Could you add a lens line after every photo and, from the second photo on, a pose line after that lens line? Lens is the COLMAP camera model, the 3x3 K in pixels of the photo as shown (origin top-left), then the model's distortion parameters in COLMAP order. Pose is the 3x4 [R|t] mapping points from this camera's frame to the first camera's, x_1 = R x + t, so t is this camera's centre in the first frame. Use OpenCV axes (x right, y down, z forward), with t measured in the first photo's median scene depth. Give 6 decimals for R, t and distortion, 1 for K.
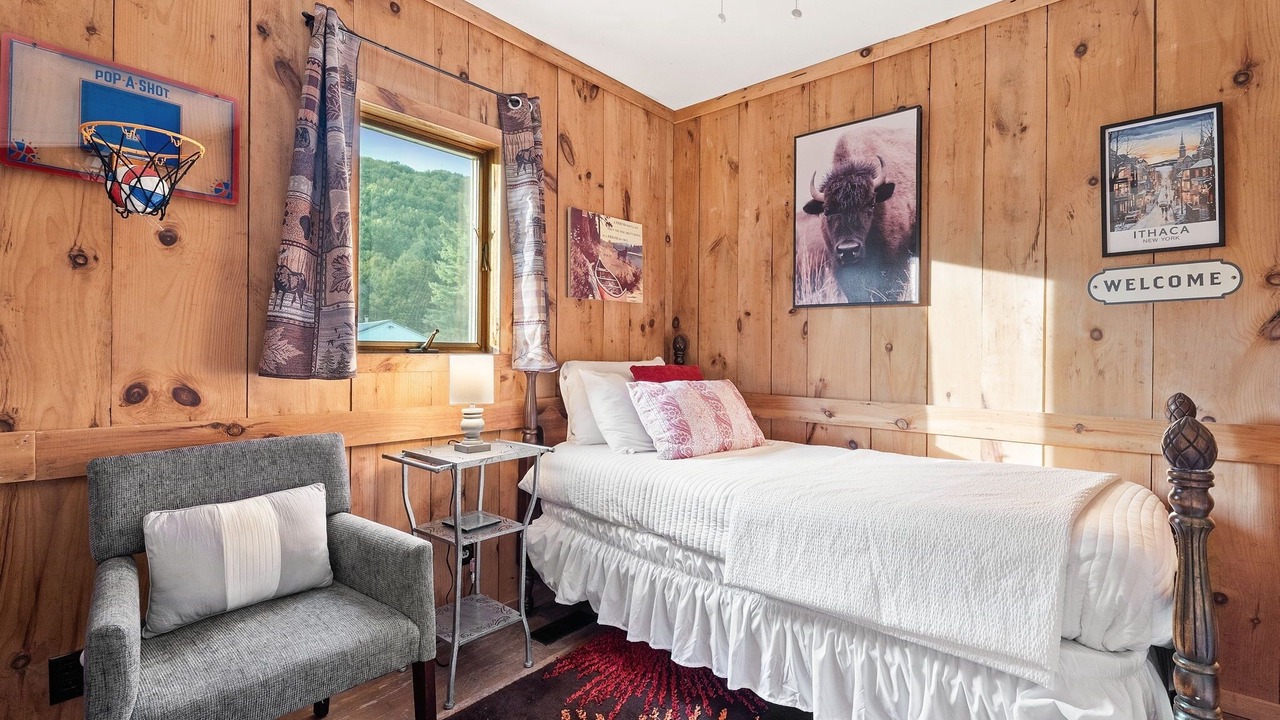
lens RADIAL K [[571.0, 0, 640.0], [0, 571.0, 350.6], [0, 0, 1]] dist [0.001634, 0.000644]
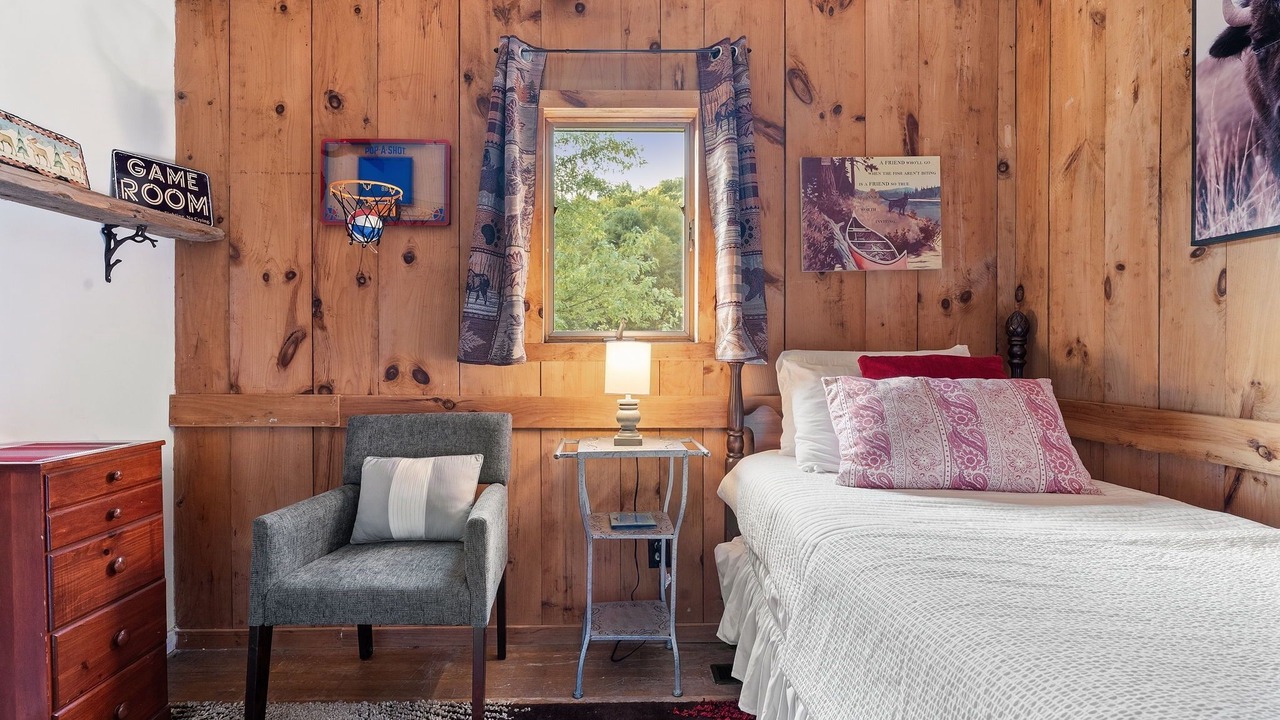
lens RADIAL K [[631.1, 0, 640.0], [0, 631.1, 360.0], [0, 0, 1]] dist [-0.001070, 0.000243]
pose [[0.670489, -0.001730, -0.741918, 0.373169], [0.009958, 0.999928, 0.006668, 0.022327], [0.741853, -0.011859, 0.670458, 0.236896]]
